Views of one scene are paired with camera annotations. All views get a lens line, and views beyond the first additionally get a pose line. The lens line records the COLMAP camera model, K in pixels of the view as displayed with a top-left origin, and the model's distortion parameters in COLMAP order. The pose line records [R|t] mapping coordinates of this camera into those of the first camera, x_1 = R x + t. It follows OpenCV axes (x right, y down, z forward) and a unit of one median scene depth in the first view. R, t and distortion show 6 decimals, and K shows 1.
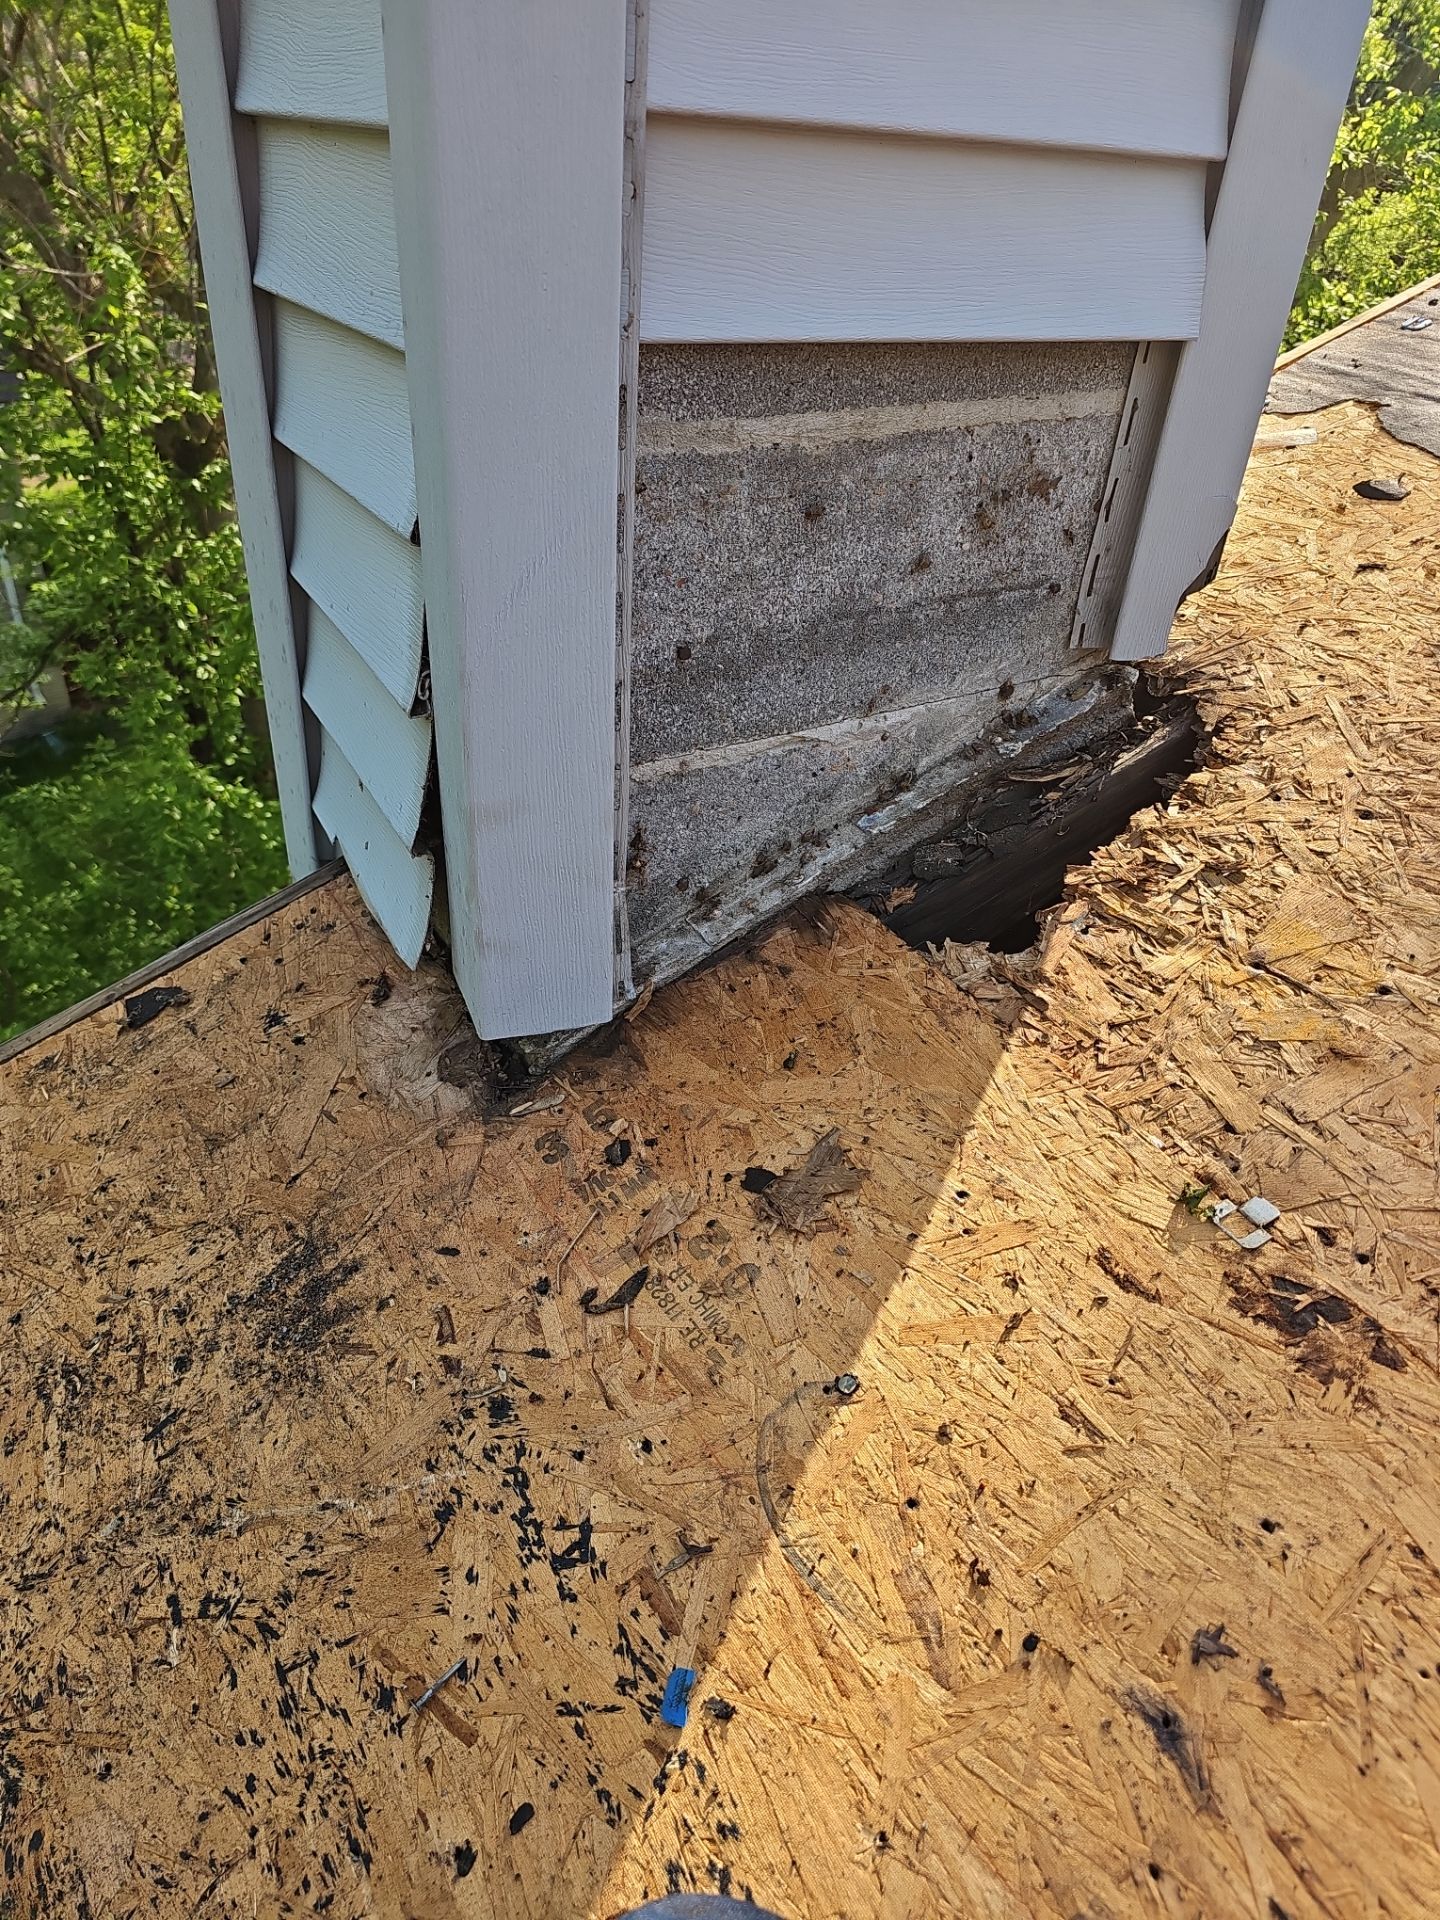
lens RADIAL K [[1321.0, 0, 692.6], [0, 1321.0, 958.2], [0, 0, 1]] dist [0.042551, -0.060480]
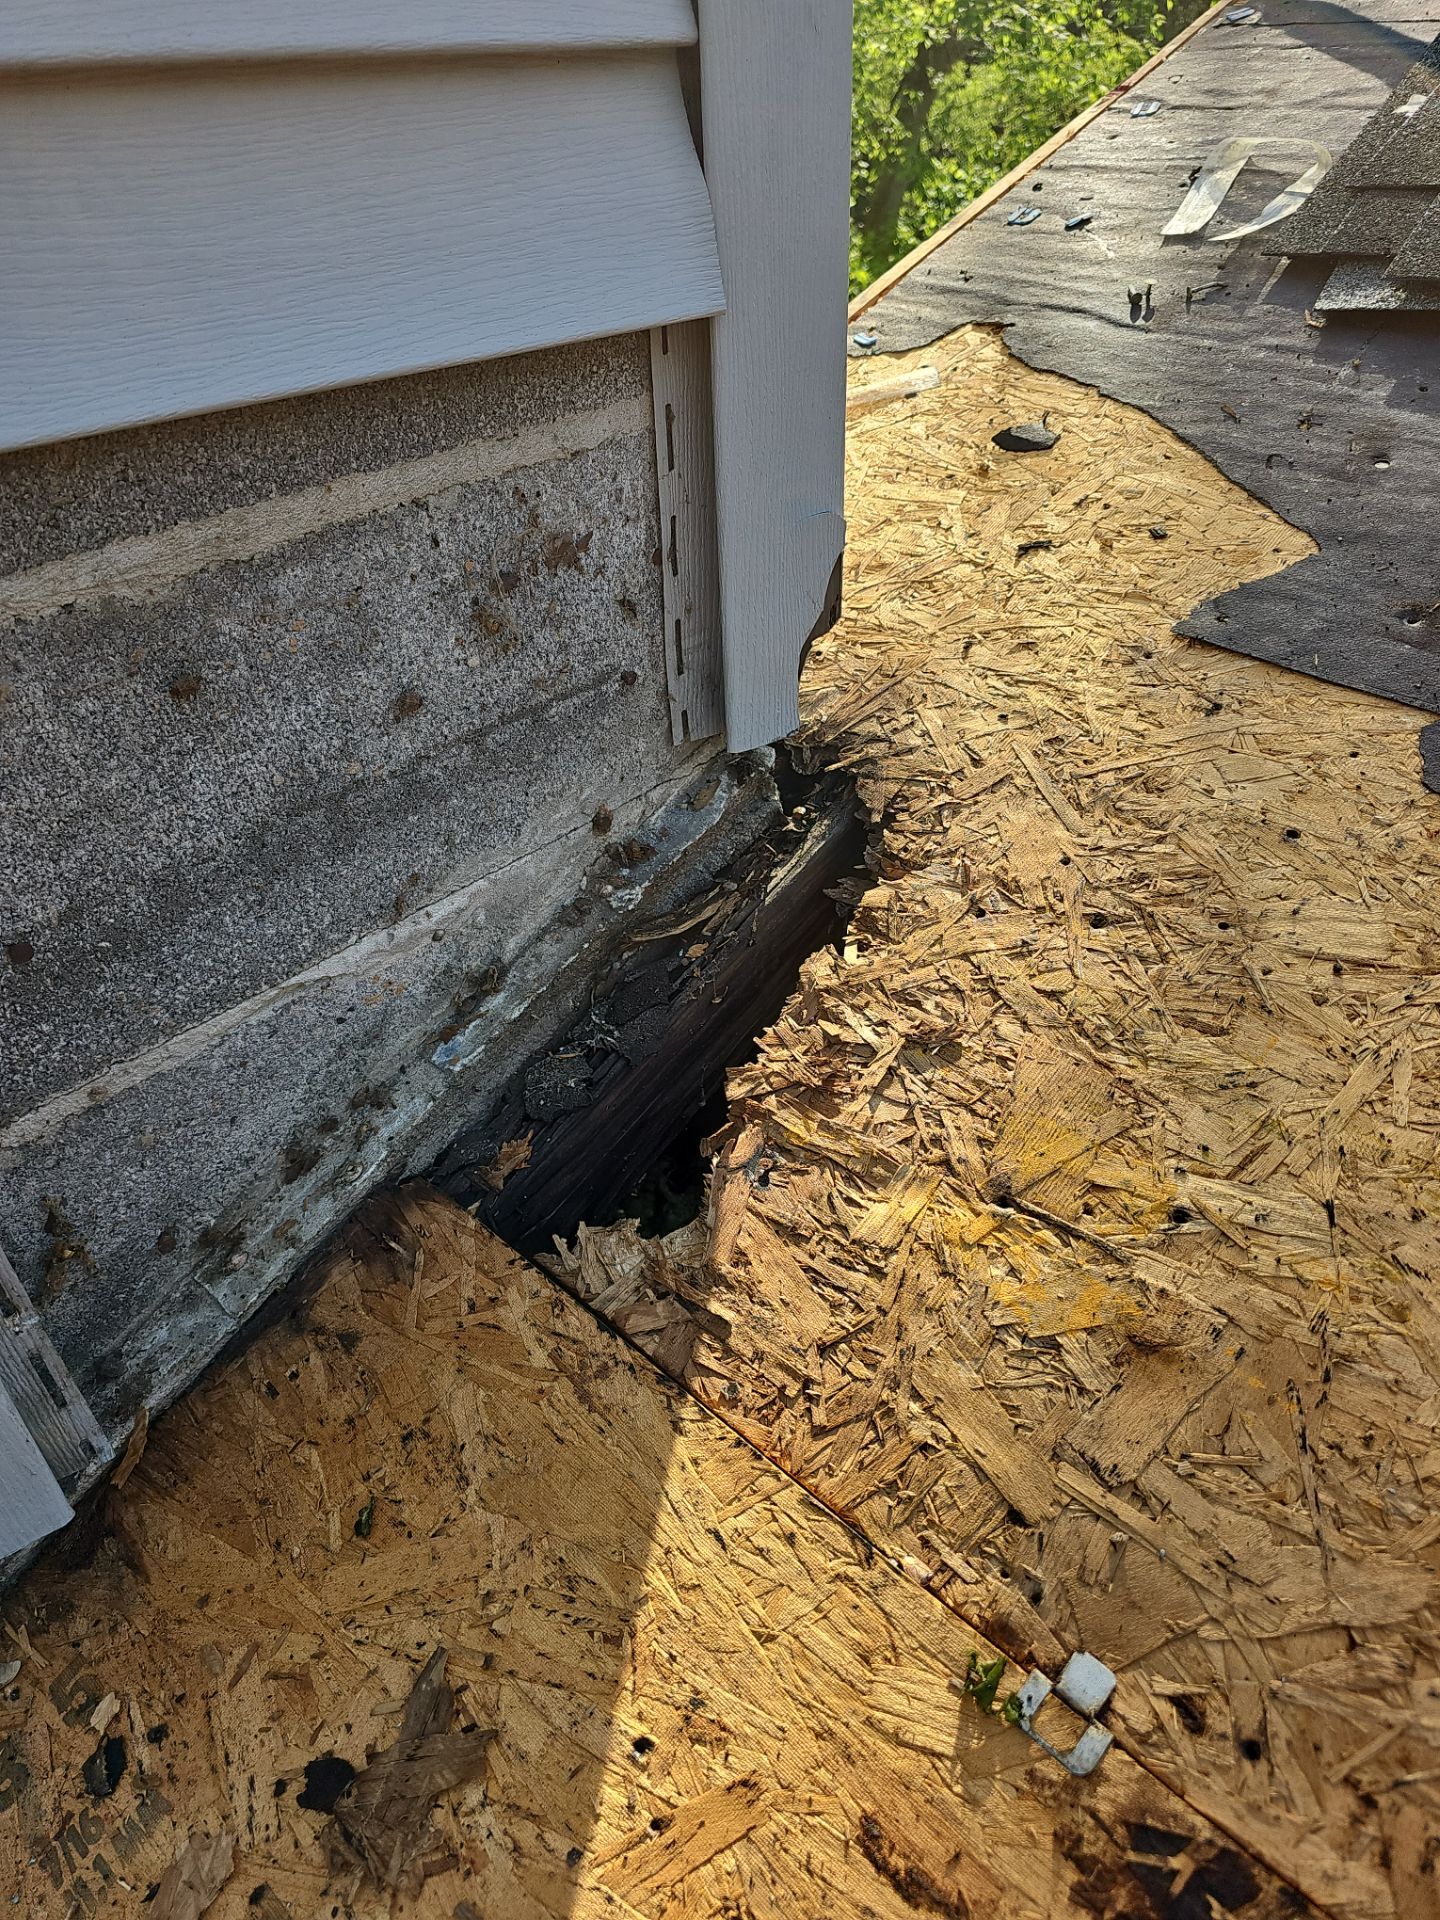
lens RADIAL K [[1395.7, 0, 686.3], [0, 1395.7, 963.9], [0, 0, 1]] dist [0.061844, -0.105193]
pose [[0.961962, -0.222183, 0.158949, 0.167479], [0.220188, 0.974987, 0.030280, -0.162689], [-0.161701, 0.005871, 0.986822, 0.288228]]
